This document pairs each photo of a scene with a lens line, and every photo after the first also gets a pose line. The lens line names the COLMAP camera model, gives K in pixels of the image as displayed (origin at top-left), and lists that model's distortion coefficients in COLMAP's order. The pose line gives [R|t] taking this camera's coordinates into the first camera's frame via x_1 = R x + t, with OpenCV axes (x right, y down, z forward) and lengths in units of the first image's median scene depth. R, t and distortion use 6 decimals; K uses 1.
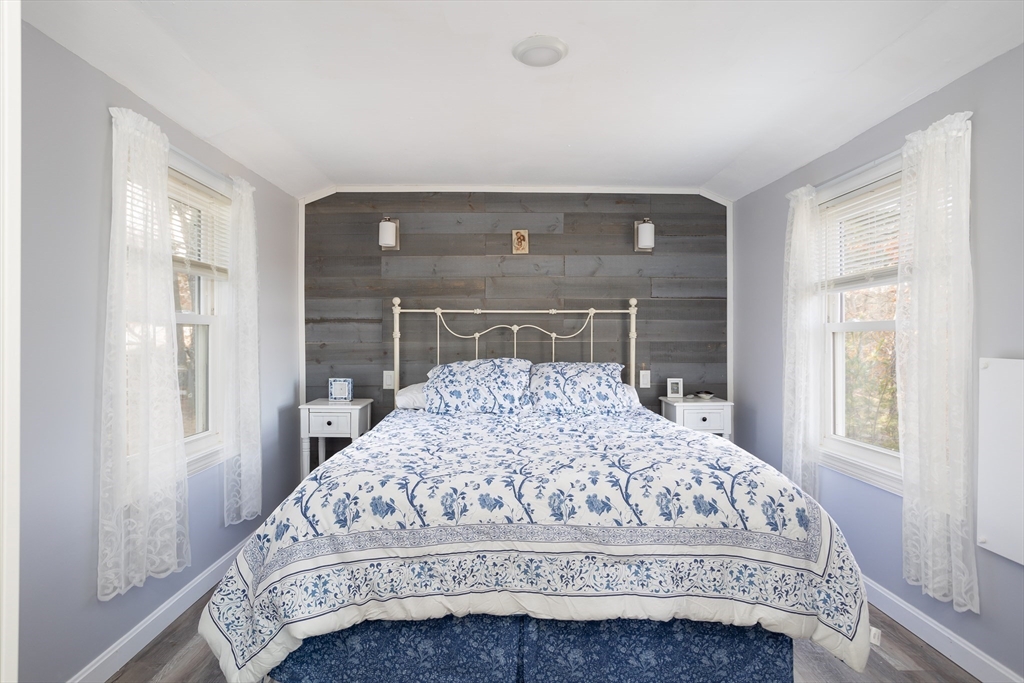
lens RADIAL K [[559.2, 0, 510.8], [0, 559.2, 345.3], [0, 0, 1]] dist [-0.045332, 0.001164]
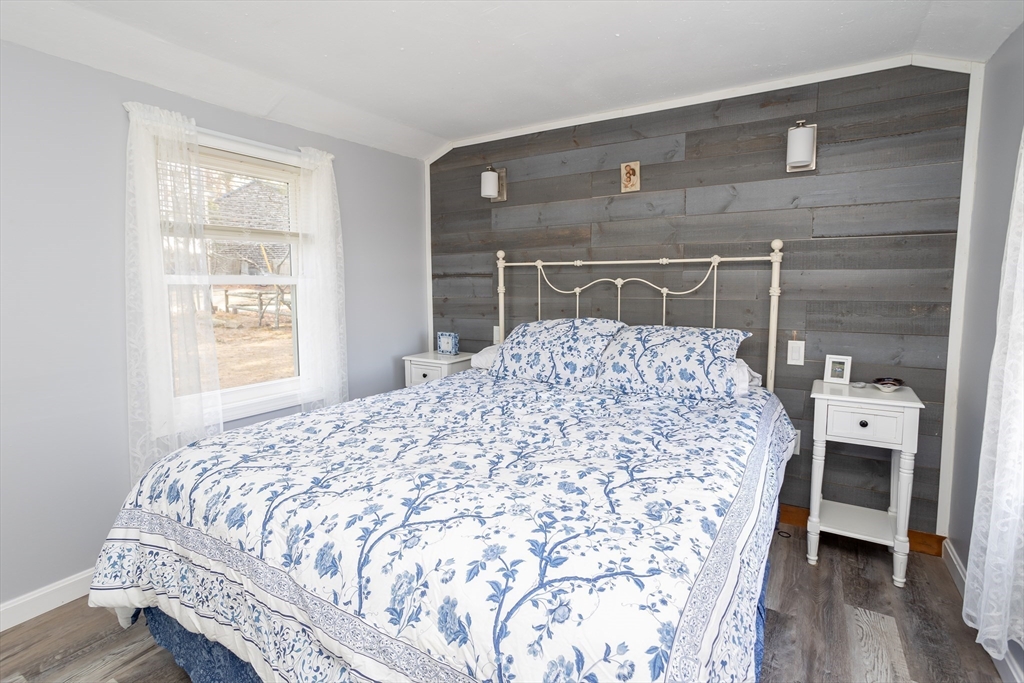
lens RADIAL K [[501.9, 0, 502.9], [0, 501.9, 330.9], [0, 0, 1]] dist [-0.031675, 0.010436]
pose [[0.833634, 0.047798, -0.550245, 0.280691], [-0.002789, 0.996600, 0.082347, -0.019193], [0.552310, -0.067112, 0.830933, 0.270353]]
